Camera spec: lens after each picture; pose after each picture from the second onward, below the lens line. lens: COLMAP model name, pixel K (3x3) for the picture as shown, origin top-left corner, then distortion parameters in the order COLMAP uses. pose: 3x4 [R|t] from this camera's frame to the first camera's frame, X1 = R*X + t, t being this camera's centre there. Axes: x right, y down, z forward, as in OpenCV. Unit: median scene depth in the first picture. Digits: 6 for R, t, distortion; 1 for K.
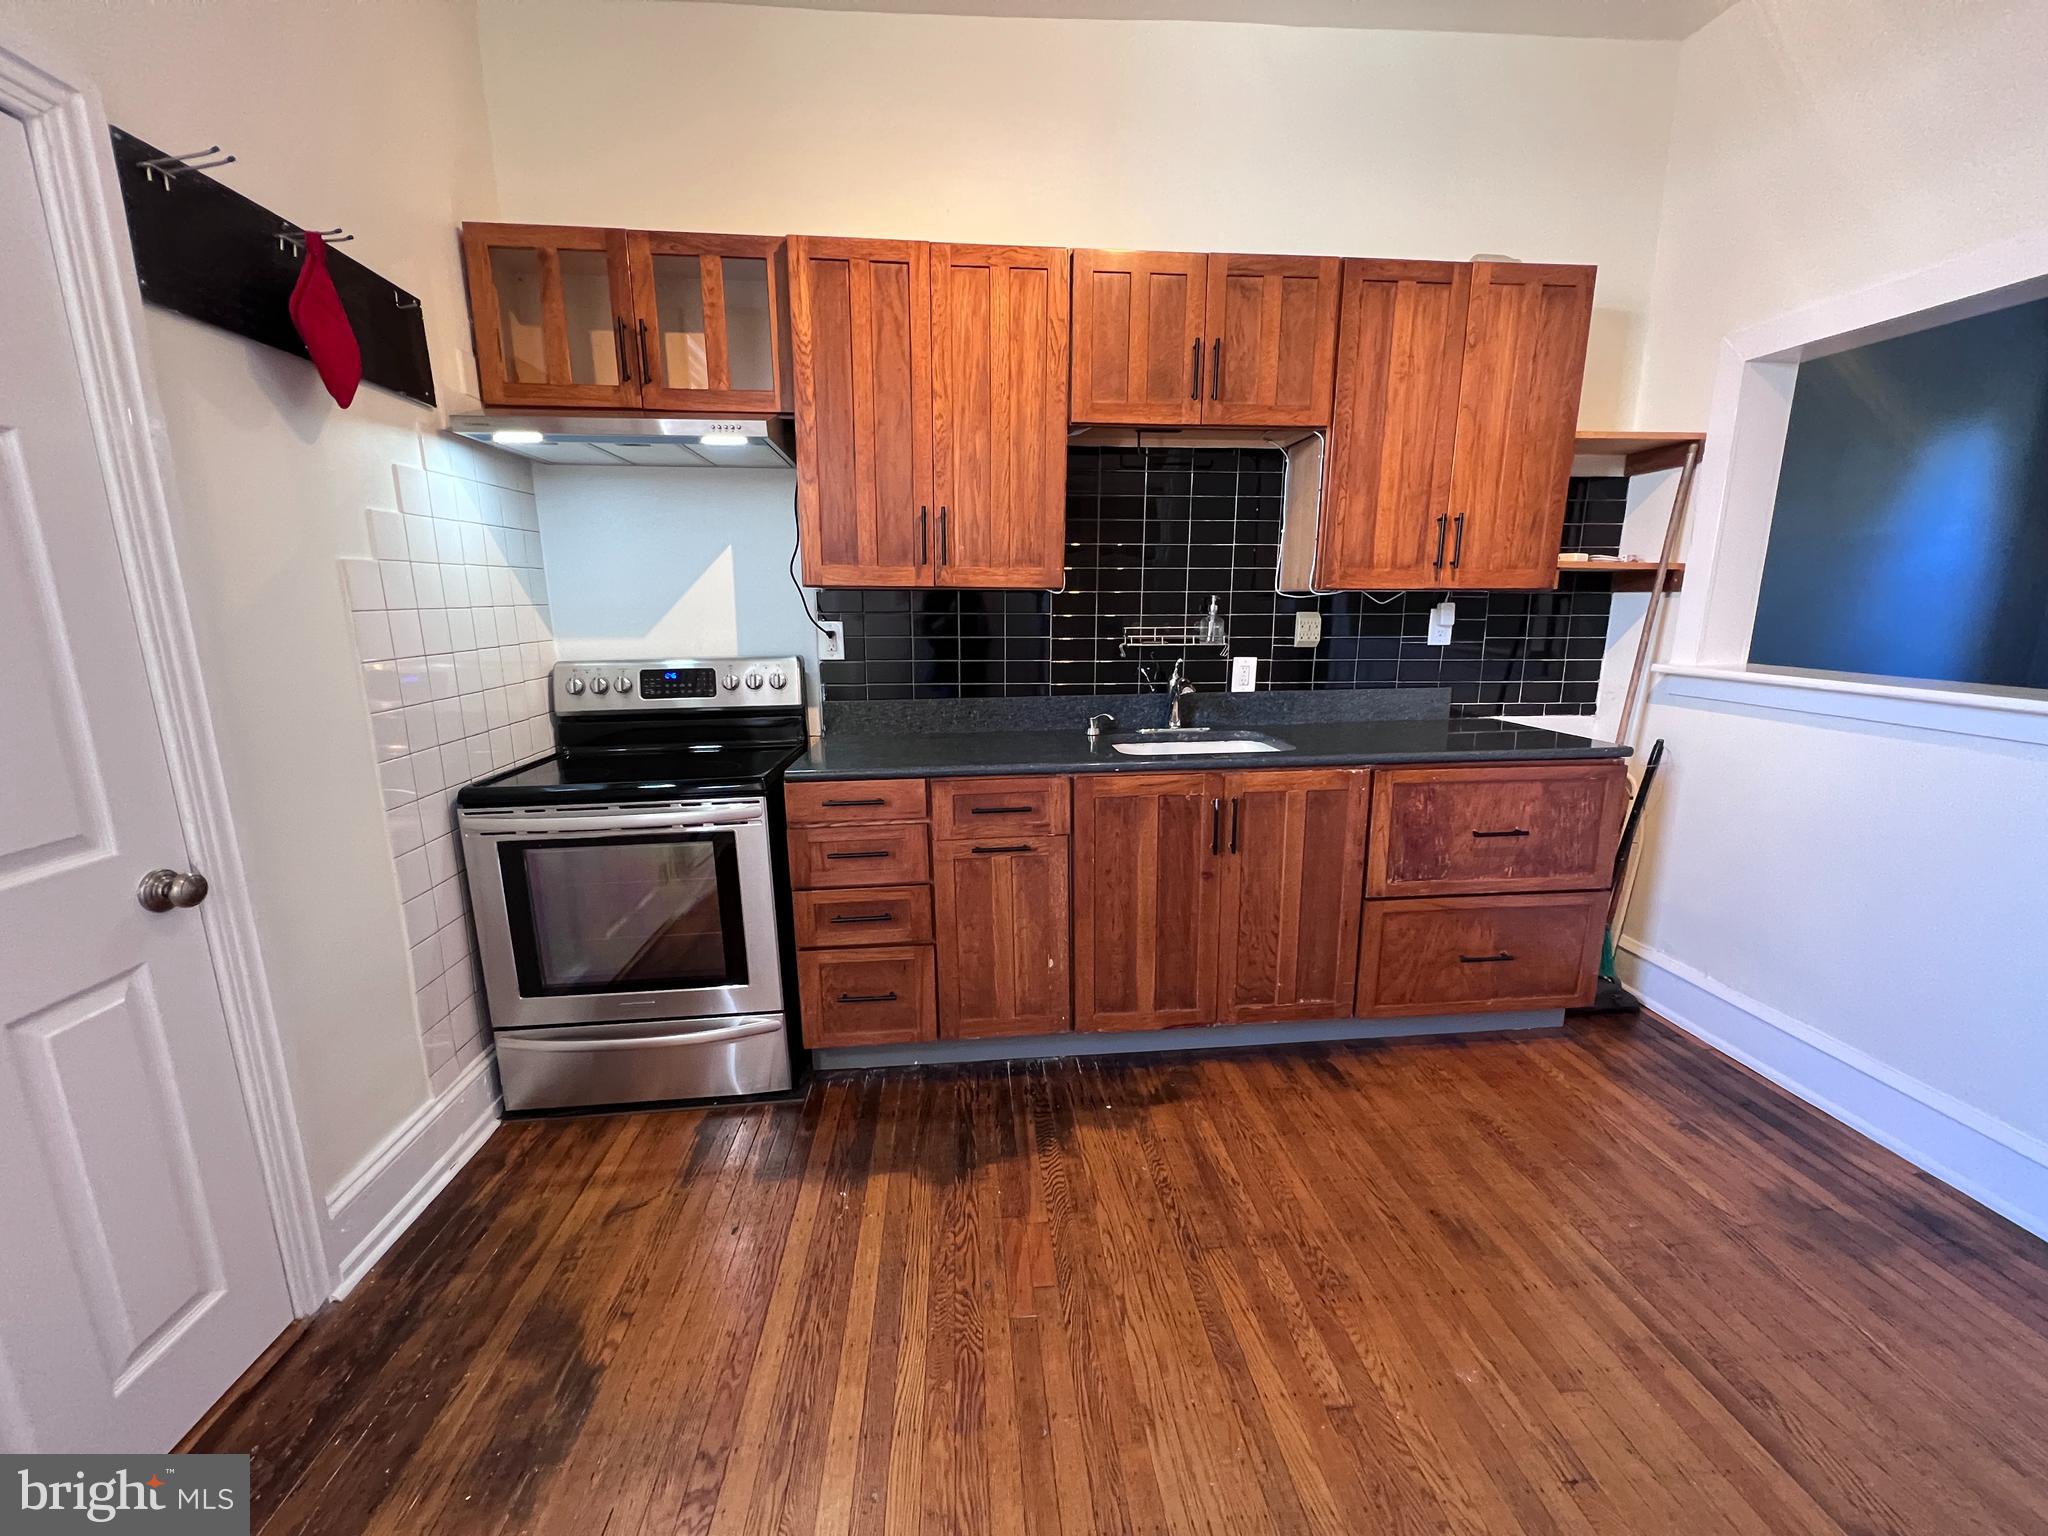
lens RADIAL K [[825.0, 0, 1030.8], [0, 825.0, 771.6], [0, 0, 1]] dist [-0.001515, 0.000236]
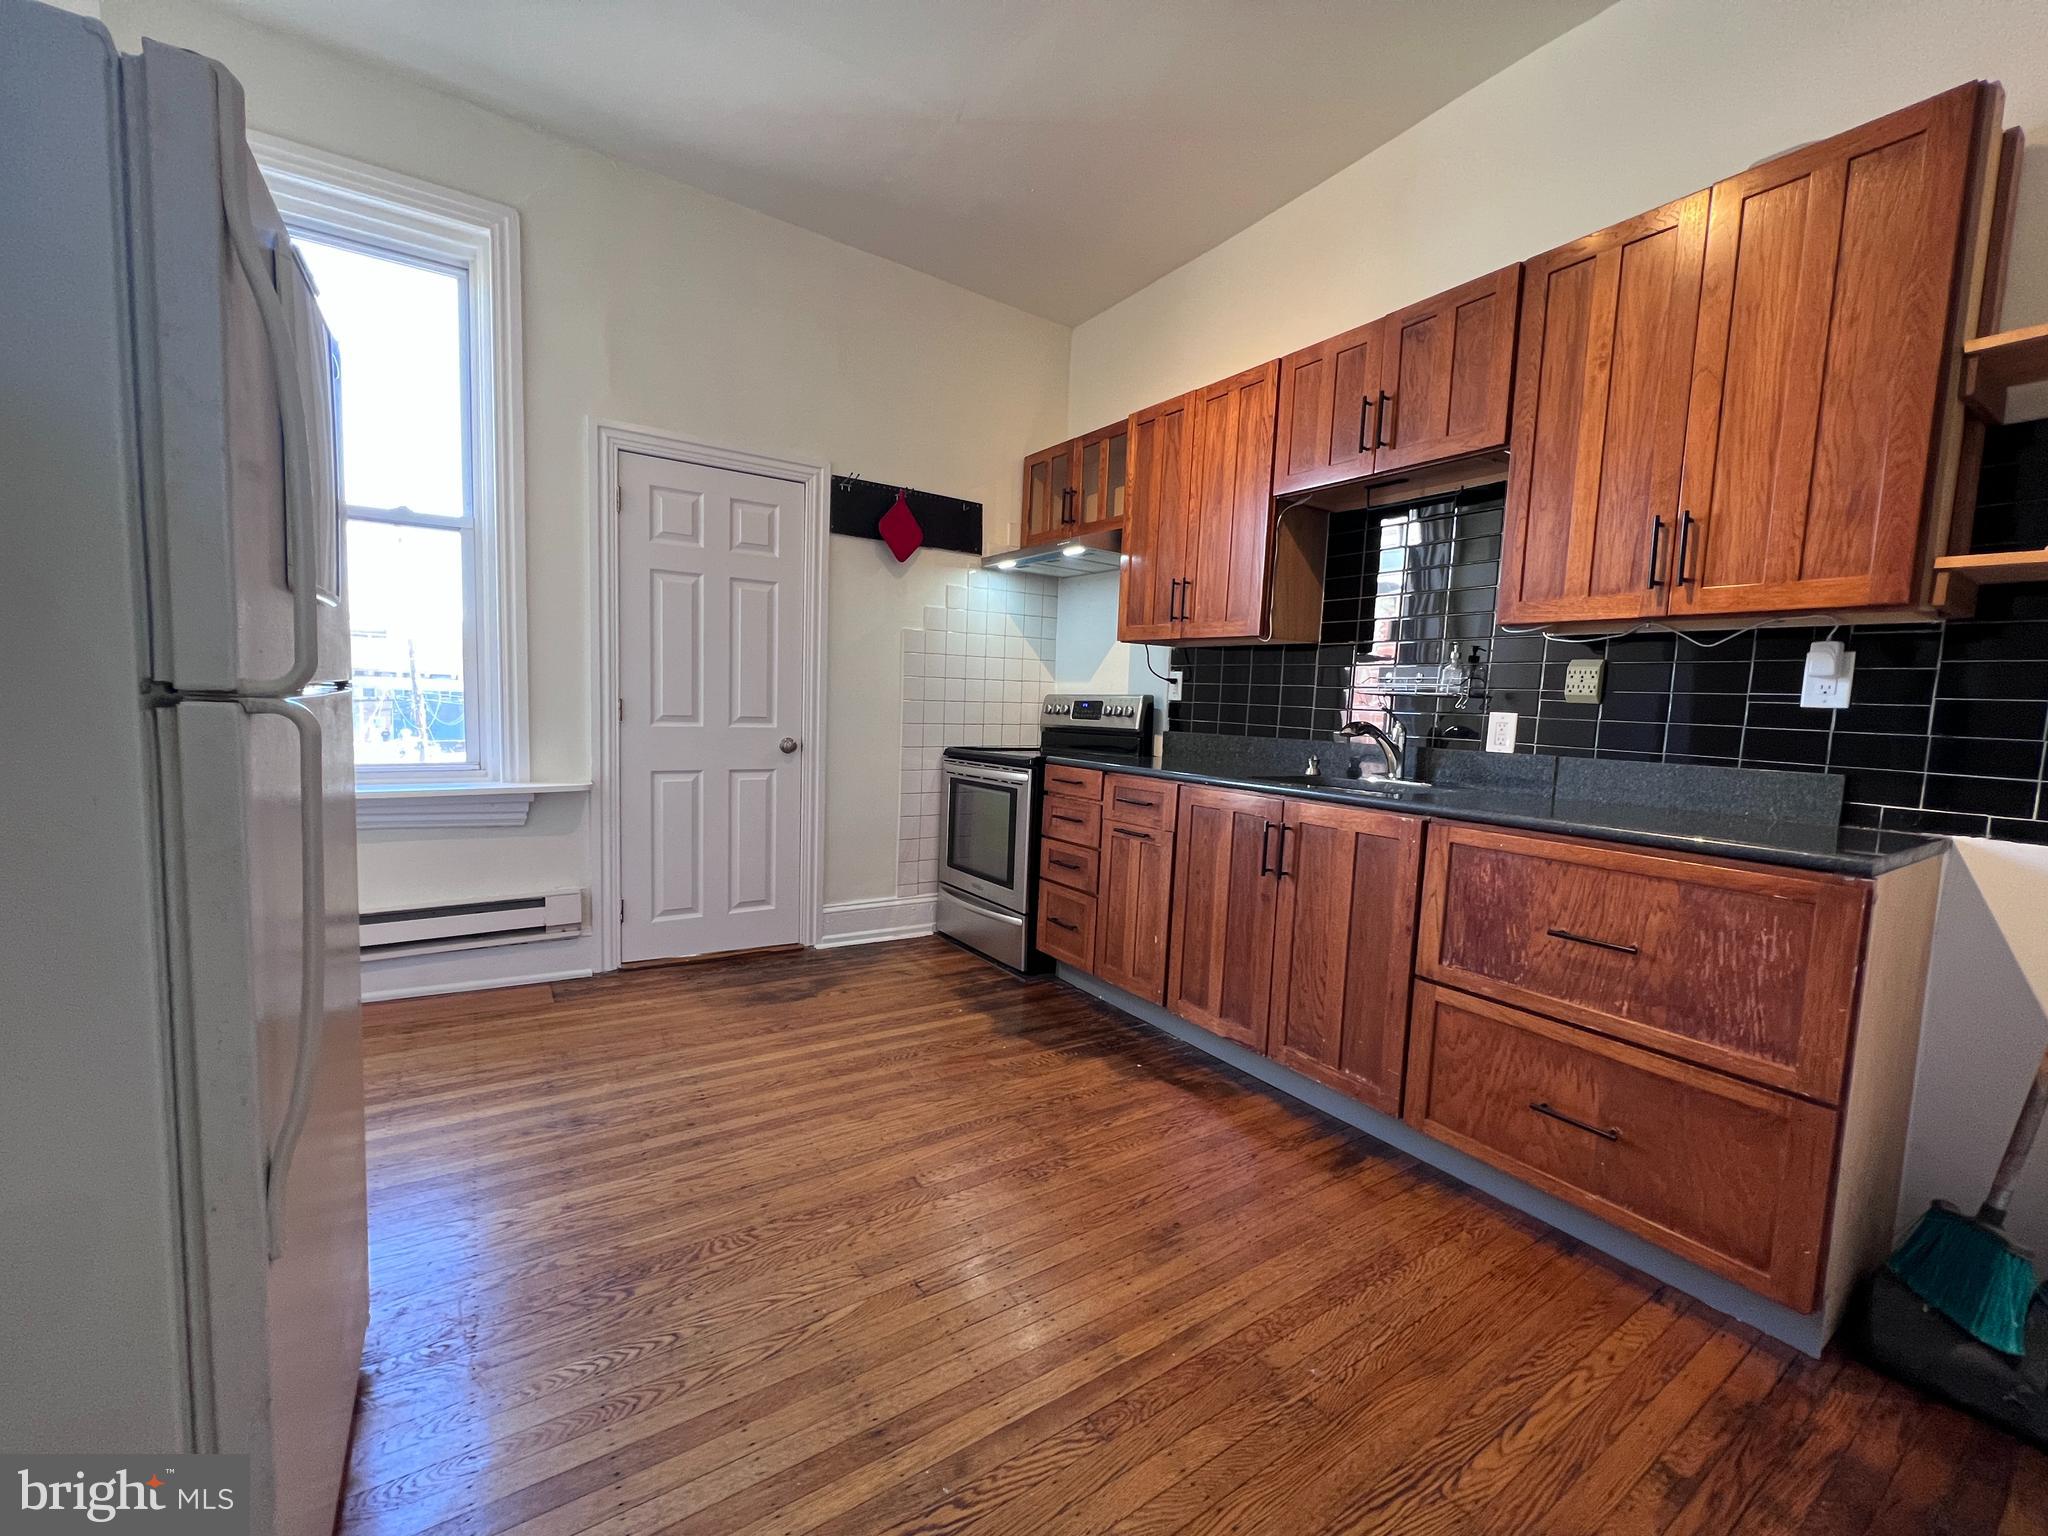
lens RADIAL K [[820.5, 0, 1025.7], [0, 820.5, 771.2], [0, 0, 1]] dist [0.000016, 0.000057]
pose [[0.479234, 0.099942, -0.871978, 0.987232], [-0.218972, 0.975694, -0.008516, 0.047266], [0.849933, 0.195019, 0.489471, 0.218317]]
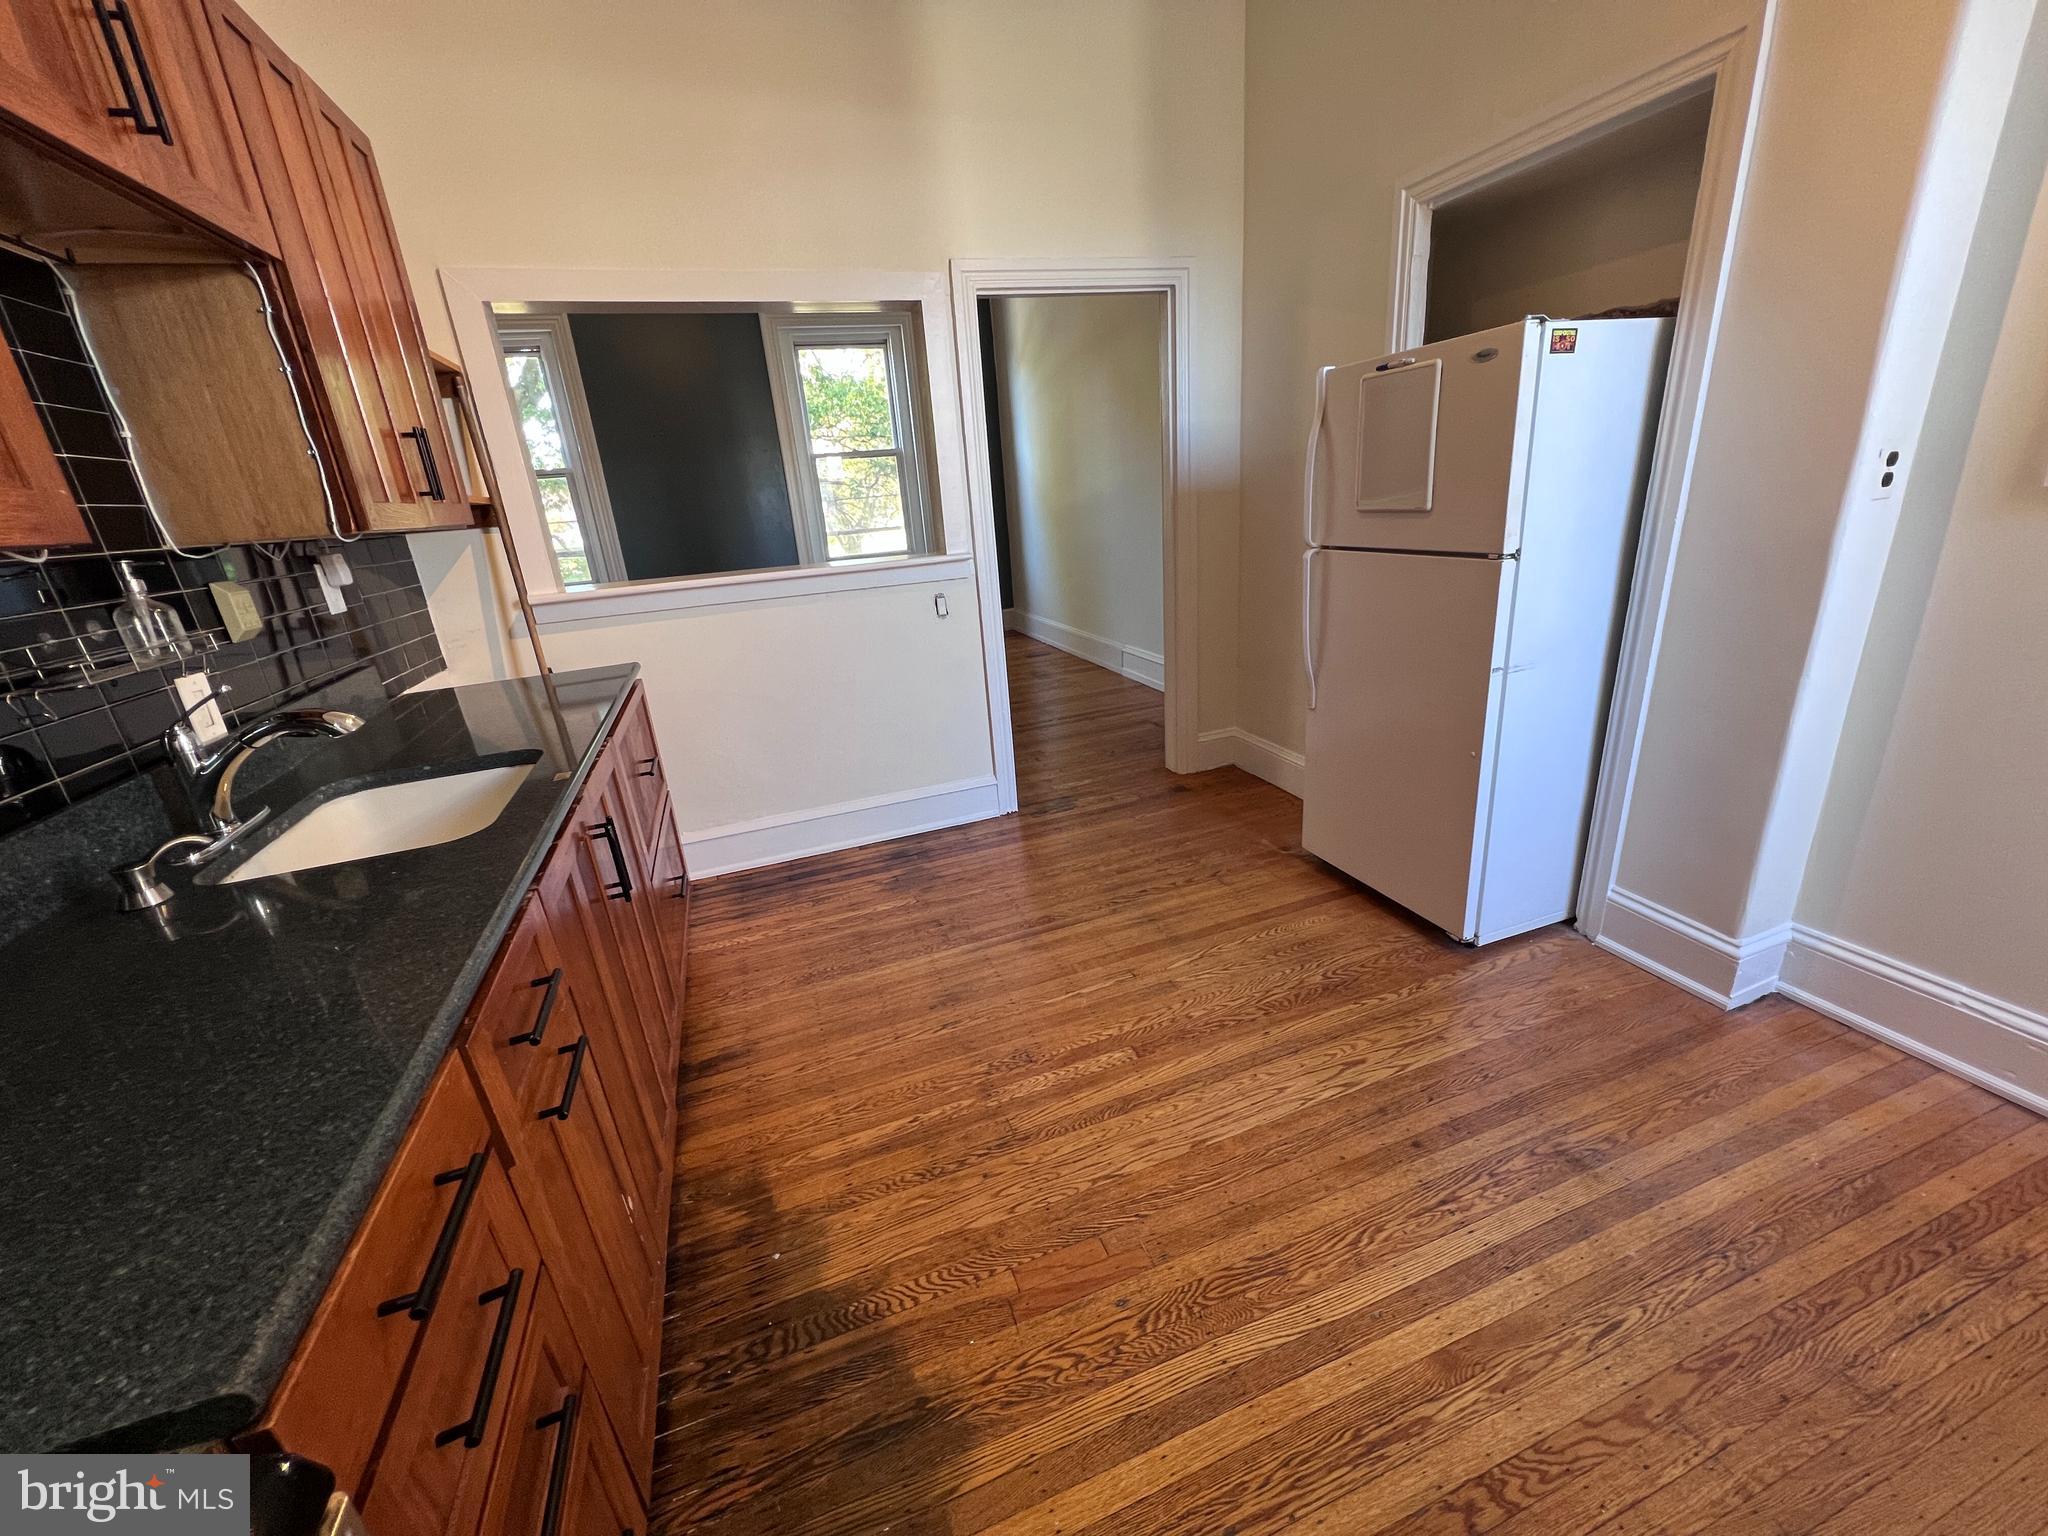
lens RADIAL K [[817.4, 0, 1021.7], [0, 817.4, 783.3], [0, 0, 1]] dist [-0.002650, -0.000095]
pose [[-0.245633, -0.311441, 0.917970, -0.482125], [0.272482, 0.886618, 0.373715, -0.163772], [-0.930279, 0.341927, -0.132921, 0.759718]]
